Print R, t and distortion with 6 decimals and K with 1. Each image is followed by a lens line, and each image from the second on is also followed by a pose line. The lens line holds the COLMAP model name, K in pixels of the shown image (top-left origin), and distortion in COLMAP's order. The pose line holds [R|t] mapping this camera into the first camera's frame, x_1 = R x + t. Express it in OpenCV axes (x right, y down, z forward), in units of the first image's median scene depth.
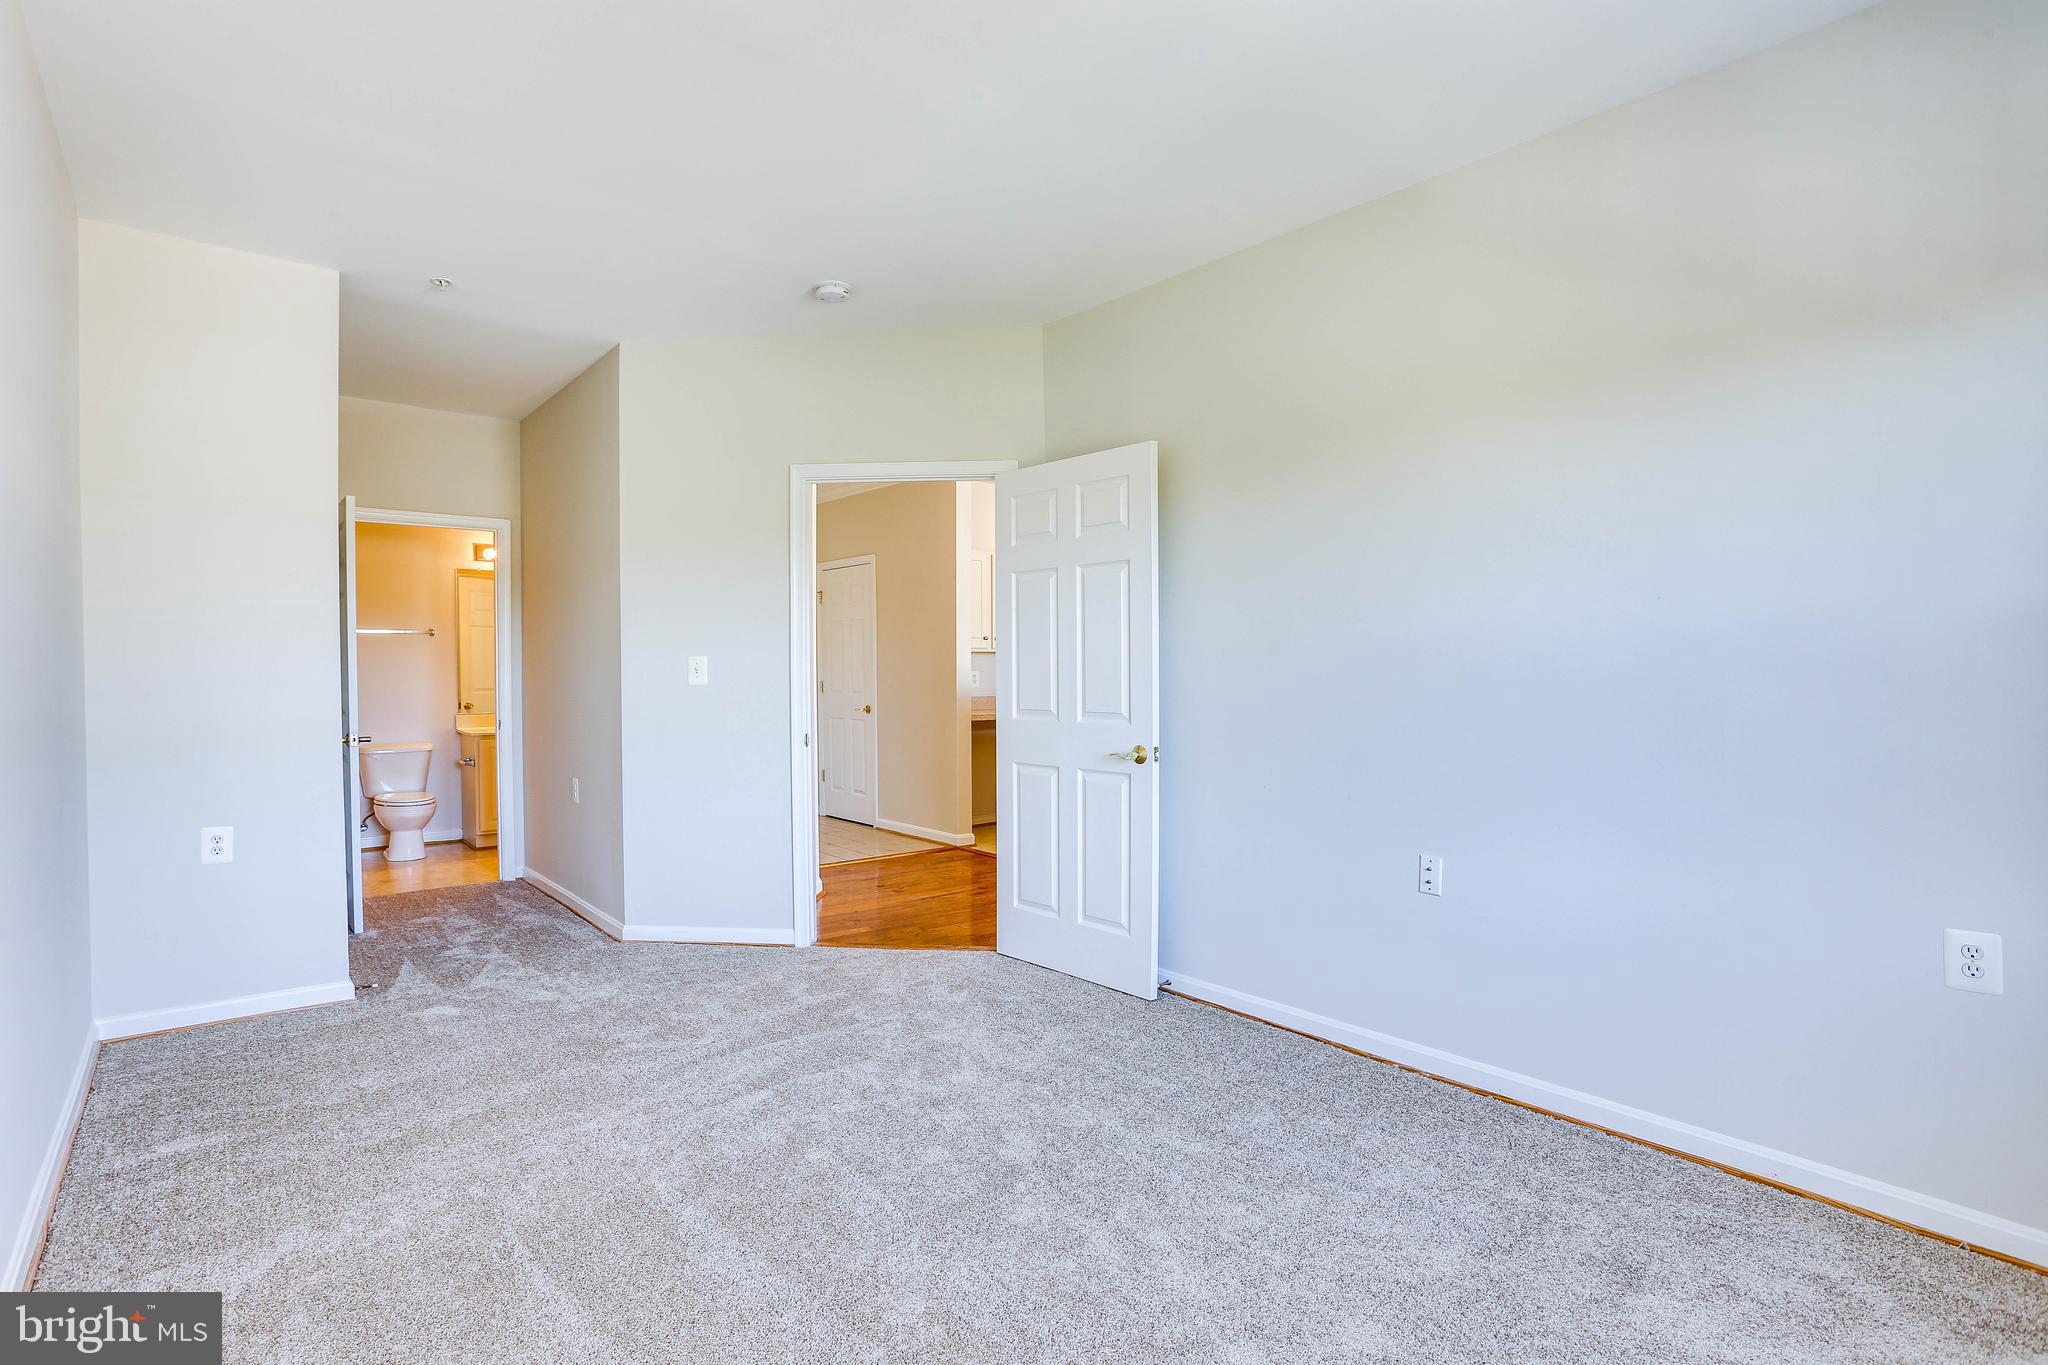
lens RADIAL K [[999.4, 0, 1022.4], [0, 999.4, 674.3], [0, 0, 1]] dist [-0.049196, 0.010133]
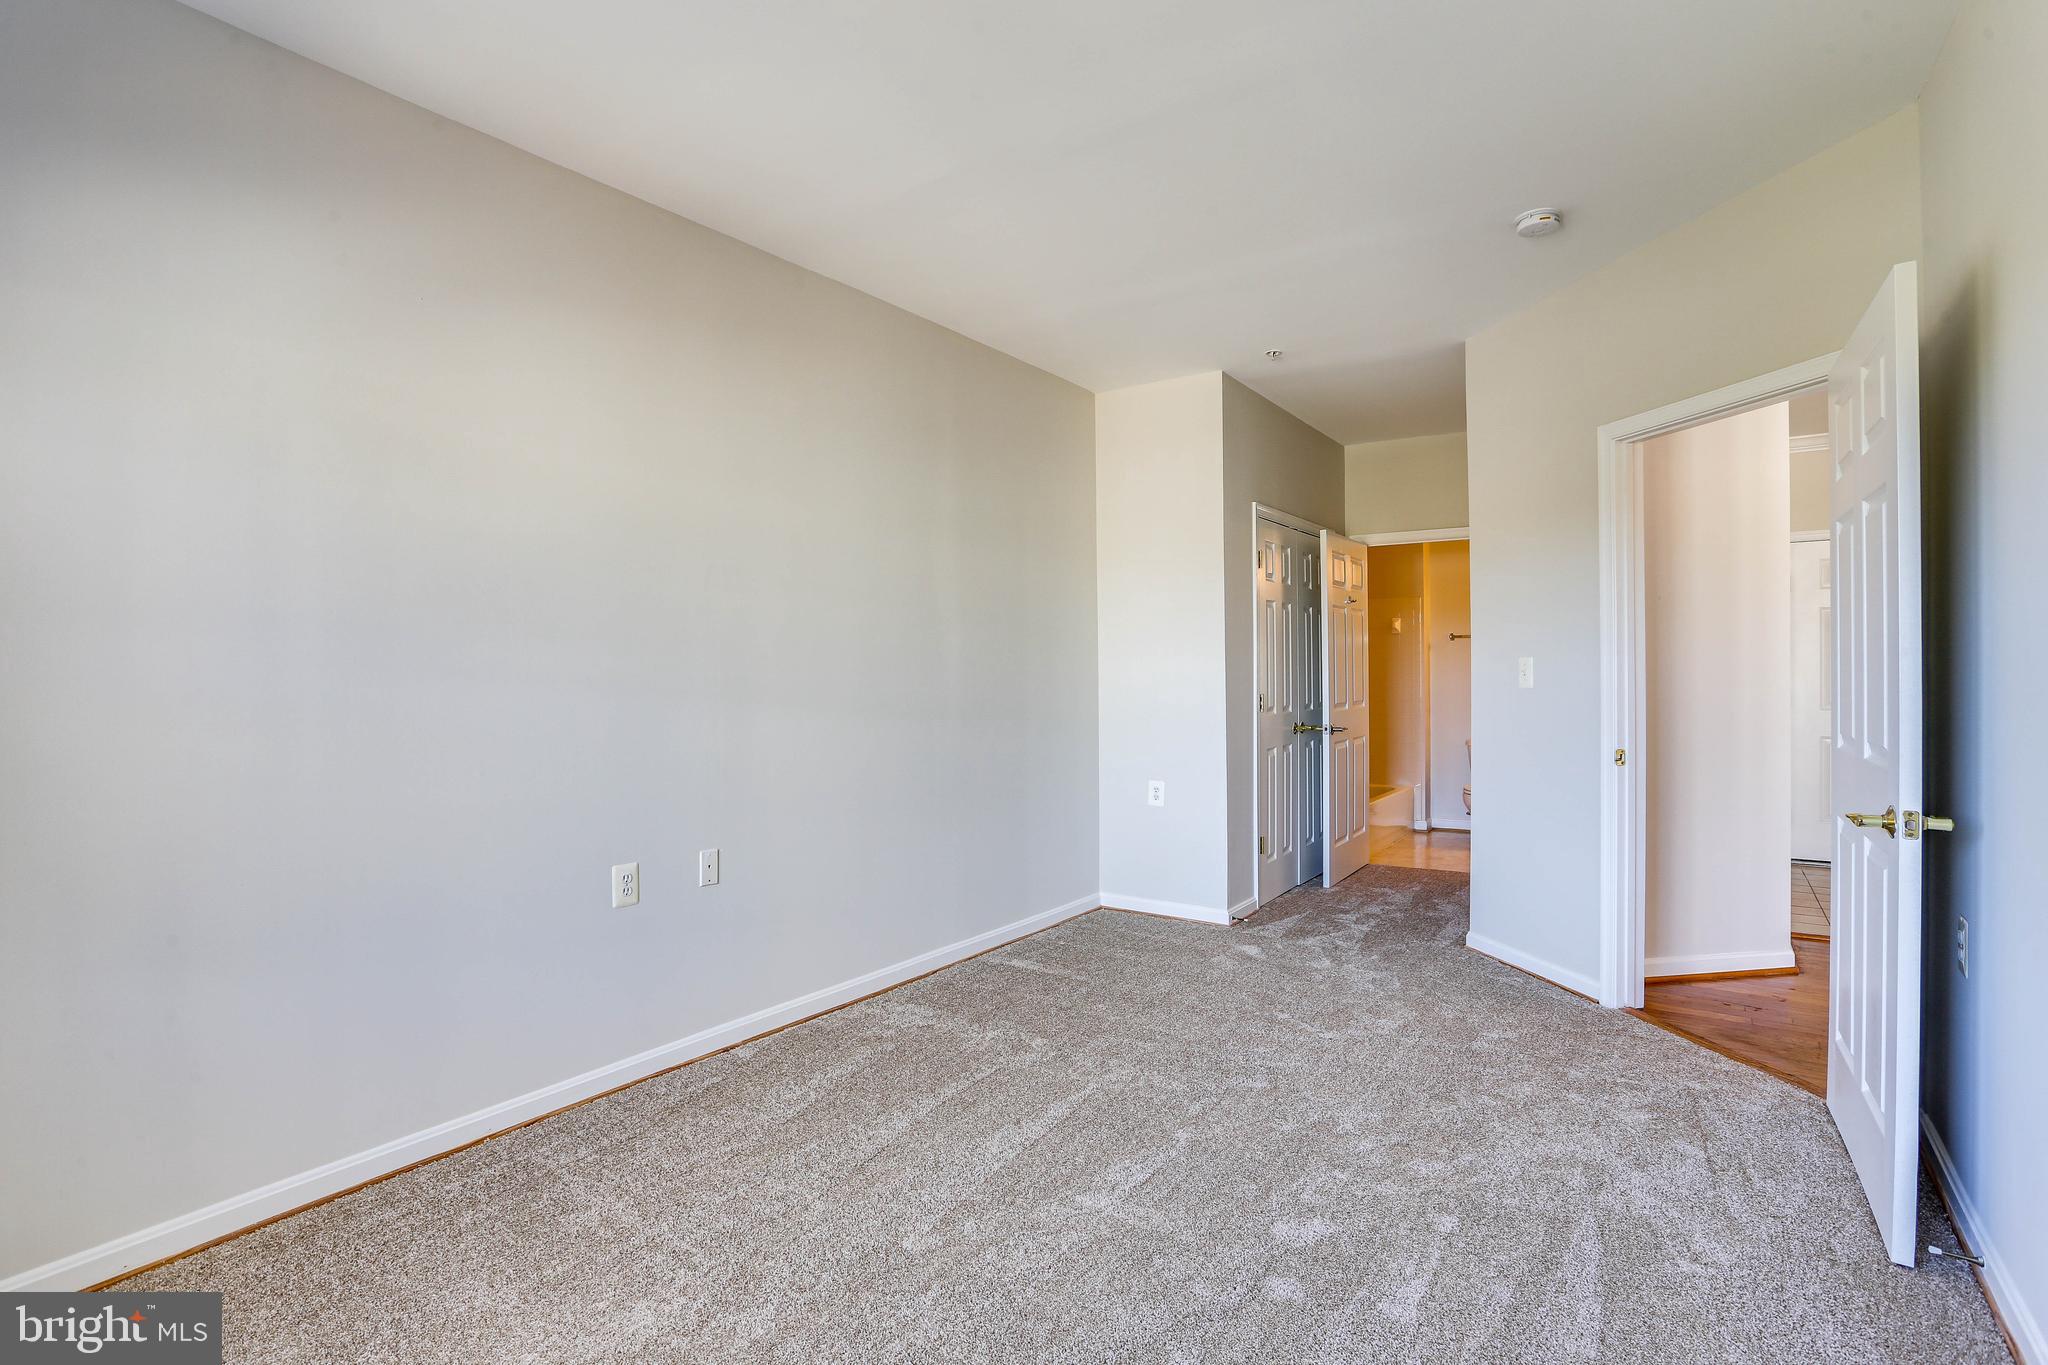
lens RADIAL K [[999.4, 0, 1011.1], [0, 999.4, 684.4], [0, 0, 1]] dist [-0.049196, 0.010133]
pose [[0.260546, 0.010151, -0.965408, 0.505548], [-0.001183, 0.999947, 0.010195, -0.002237], [0.965461, -0.001514, 0.260544, 0.363686]]
